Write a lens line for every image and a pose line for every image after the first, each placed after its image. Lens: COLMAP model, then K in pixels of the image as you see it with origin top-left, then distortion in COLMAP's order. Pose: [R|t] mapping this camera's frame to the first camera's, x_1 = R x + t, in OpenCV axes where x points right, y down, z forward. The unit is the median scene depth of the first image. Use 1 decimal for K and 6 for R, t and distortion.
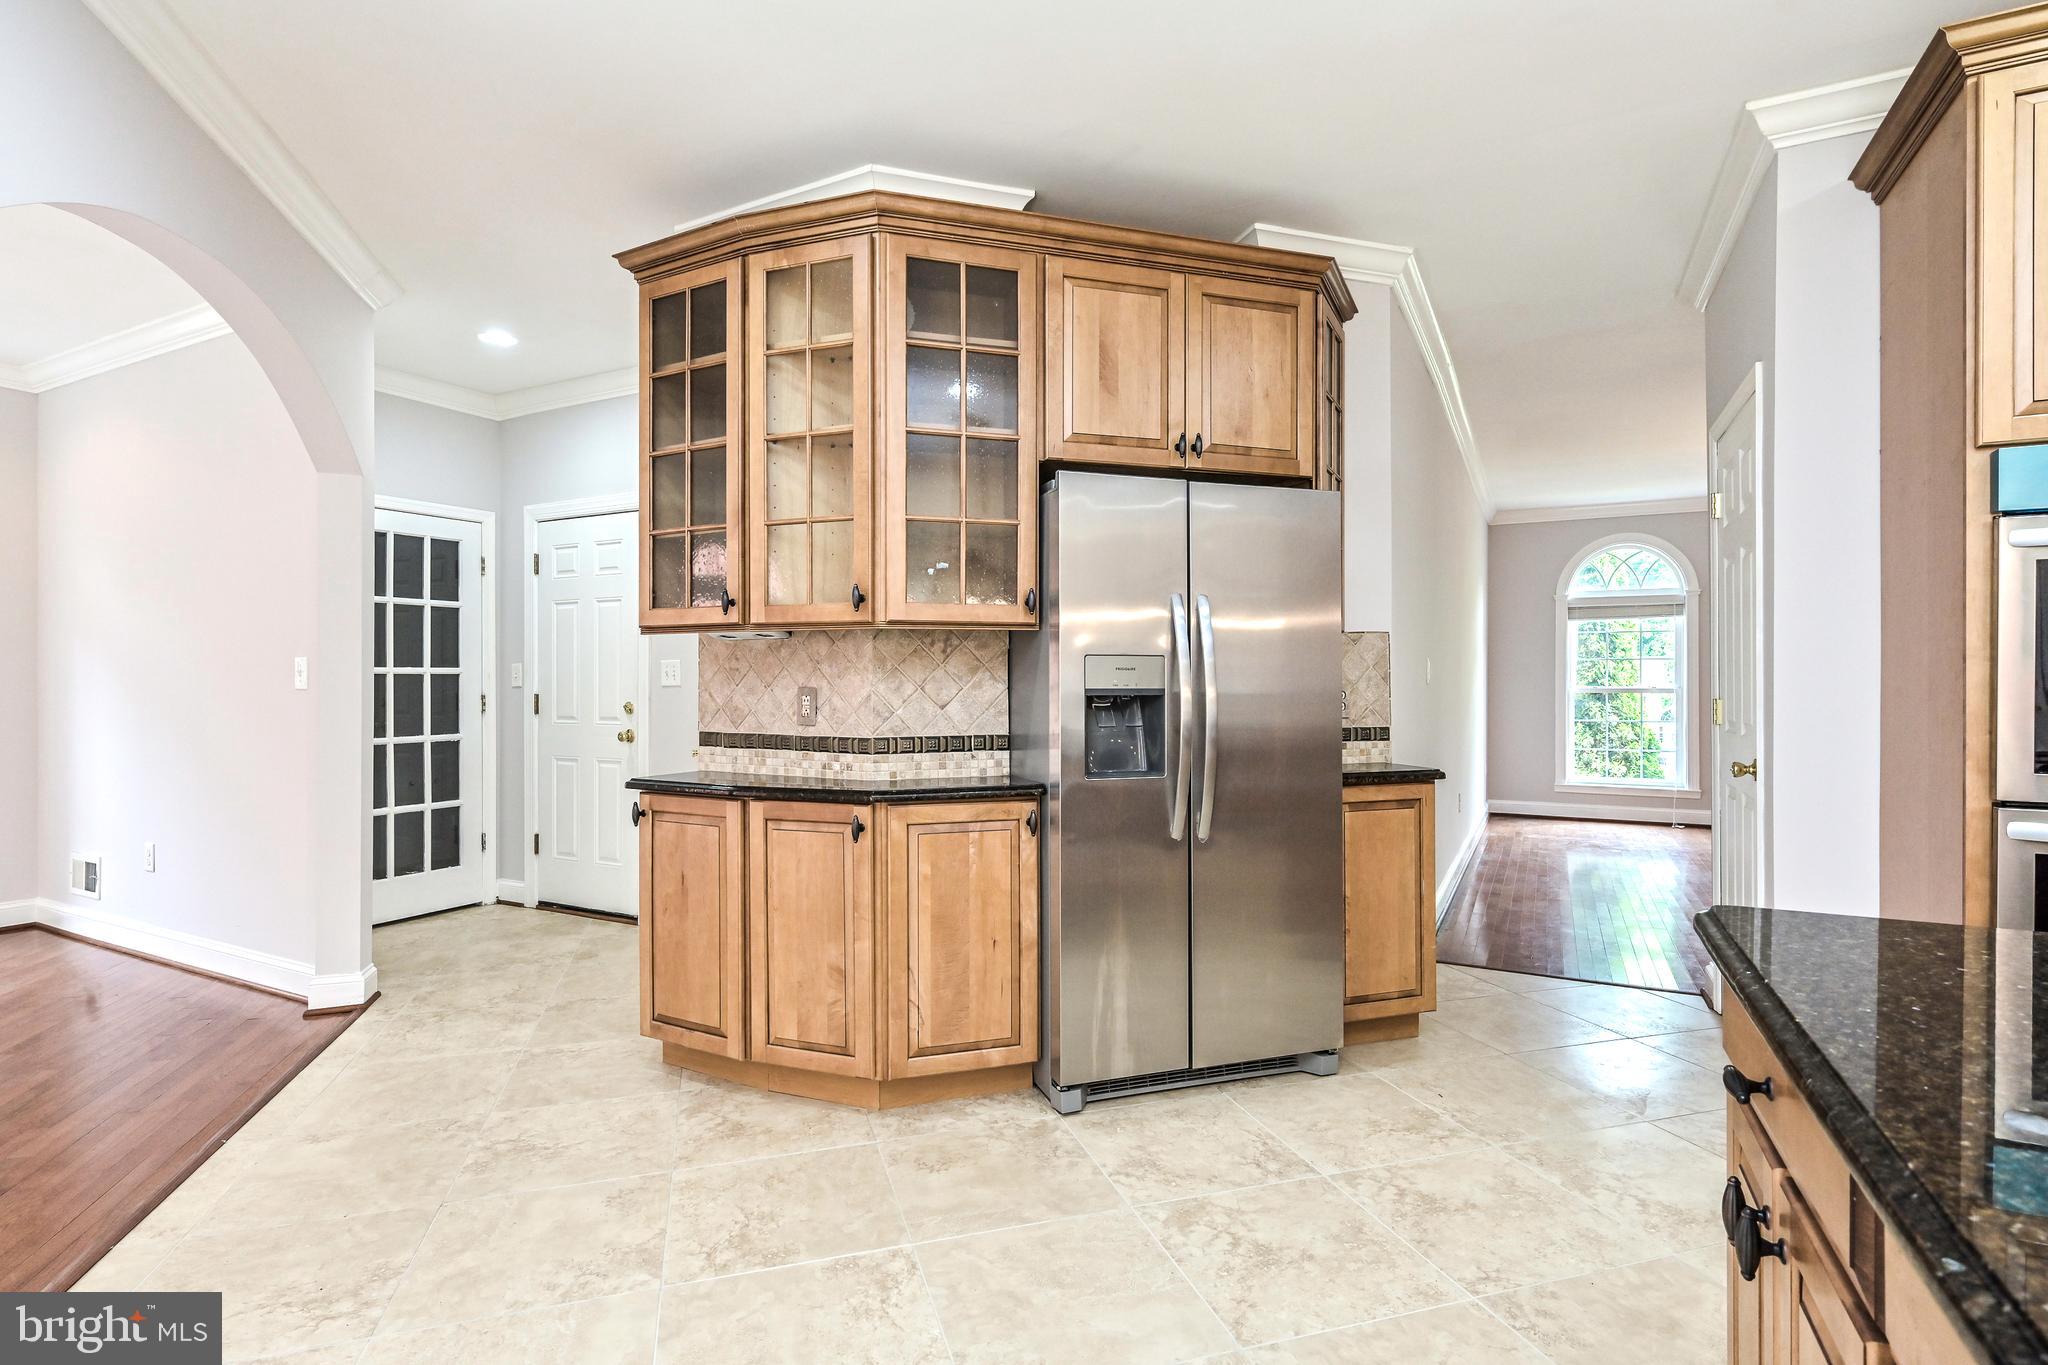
lens RADIAL K [[997.1, 0, 1016.4], [0, 997.1, 680.7], [0, 0, 1]] dist [-0.003267, -0.000876]
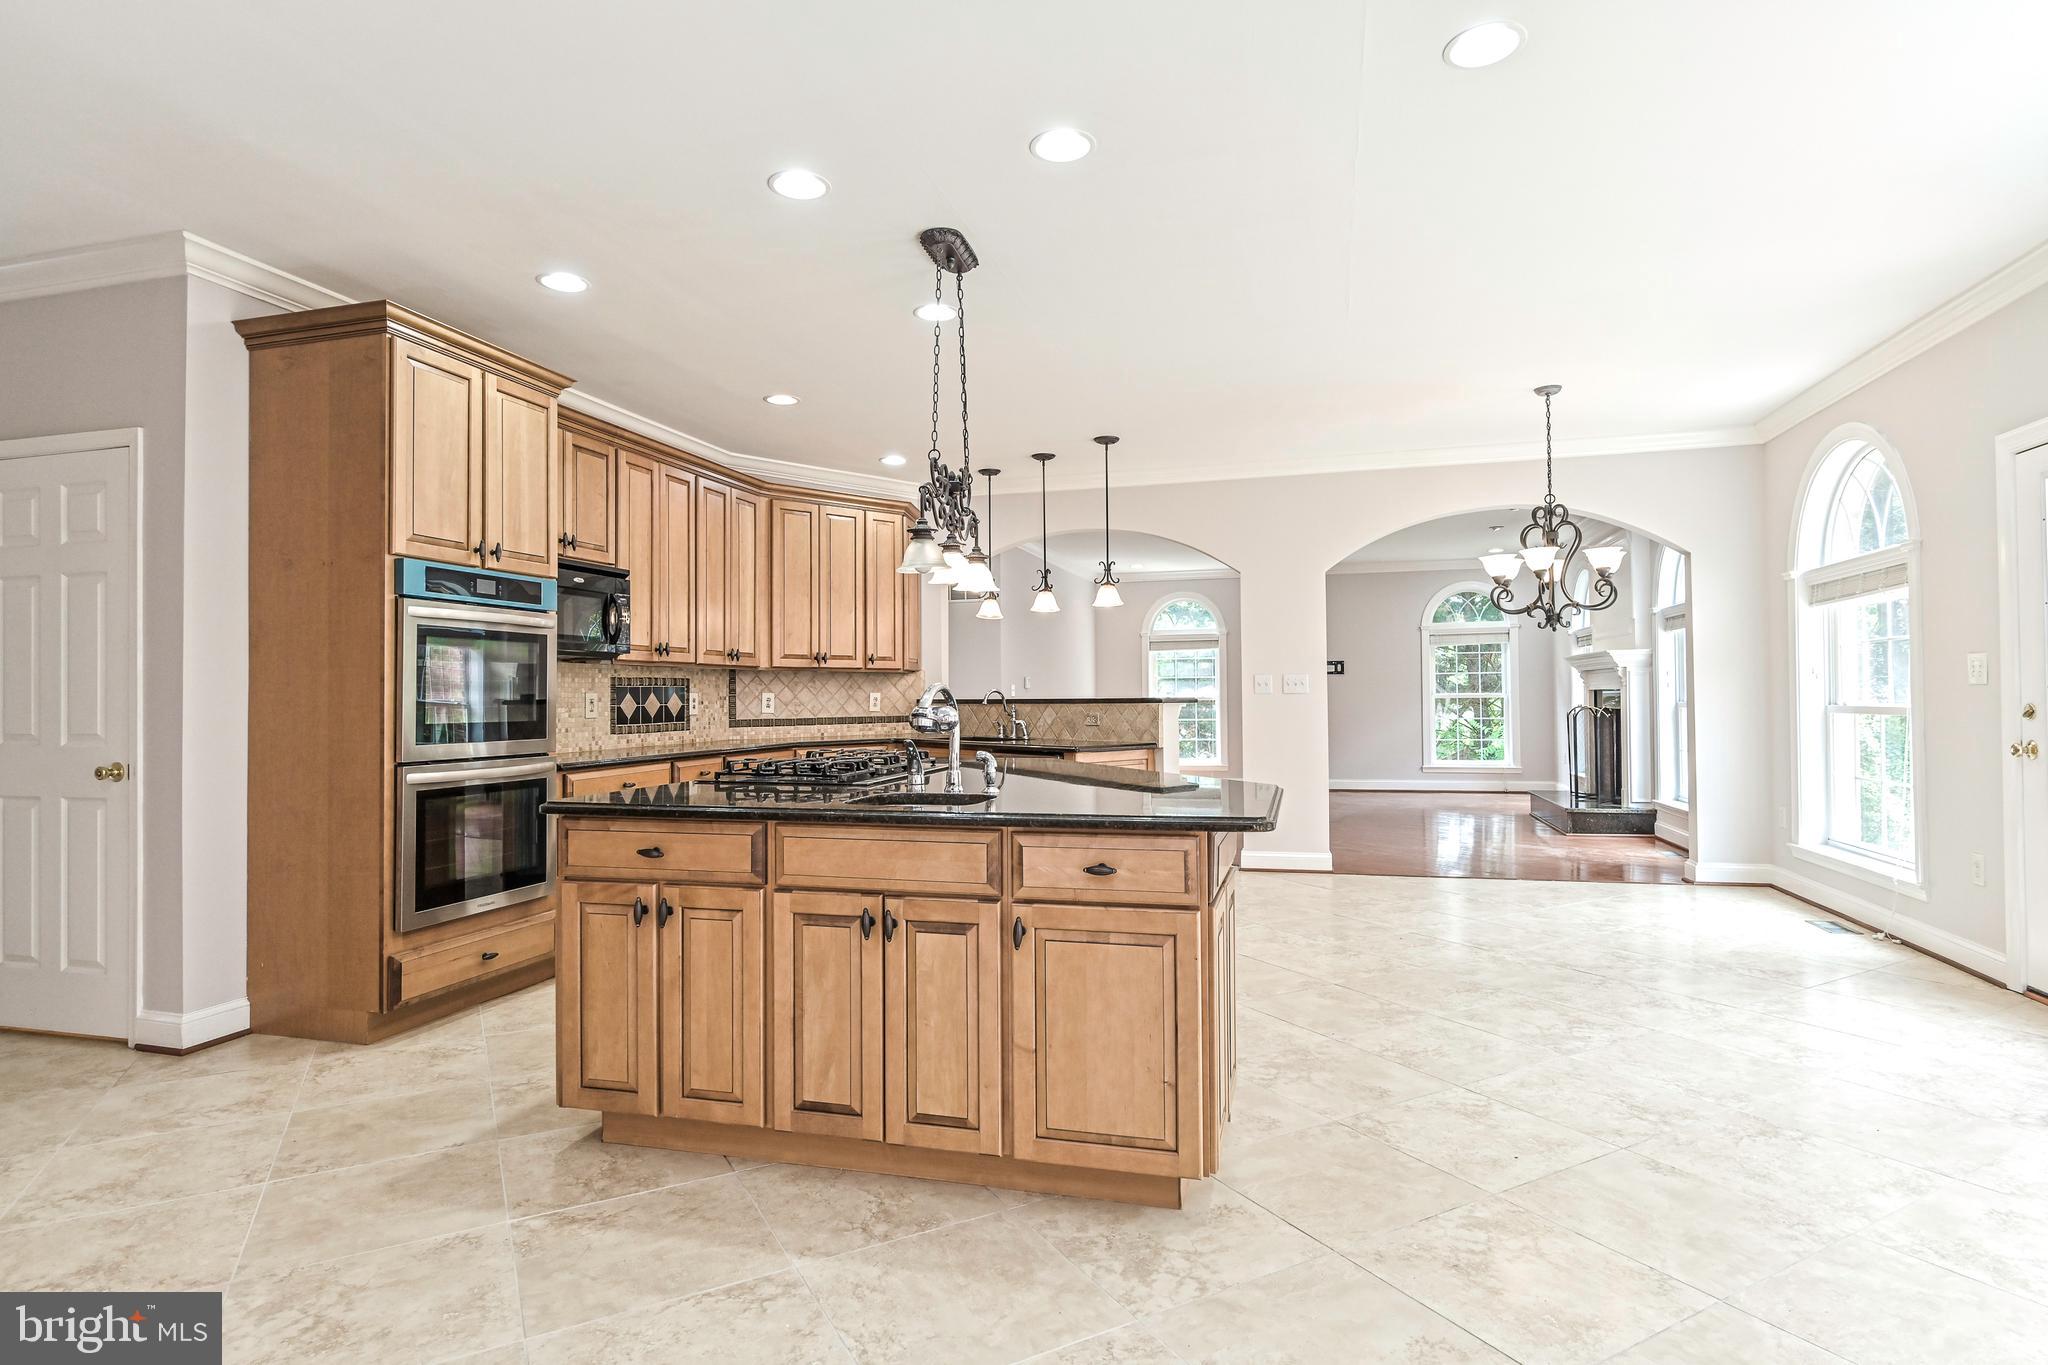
lens RADIAL K [[1006.5, 0, 1014.1], [0, 1006.5, 678.3], [0, 0, 1]] dist [-0.001029, -0.000088]
pose [[-0.175780, 0.005604, 0.984414, -0.908509], [0.007274, 0.999964, -0.004394, -0.008694], [-0.984403, 0.006388, -0.175814, 0.264595]]
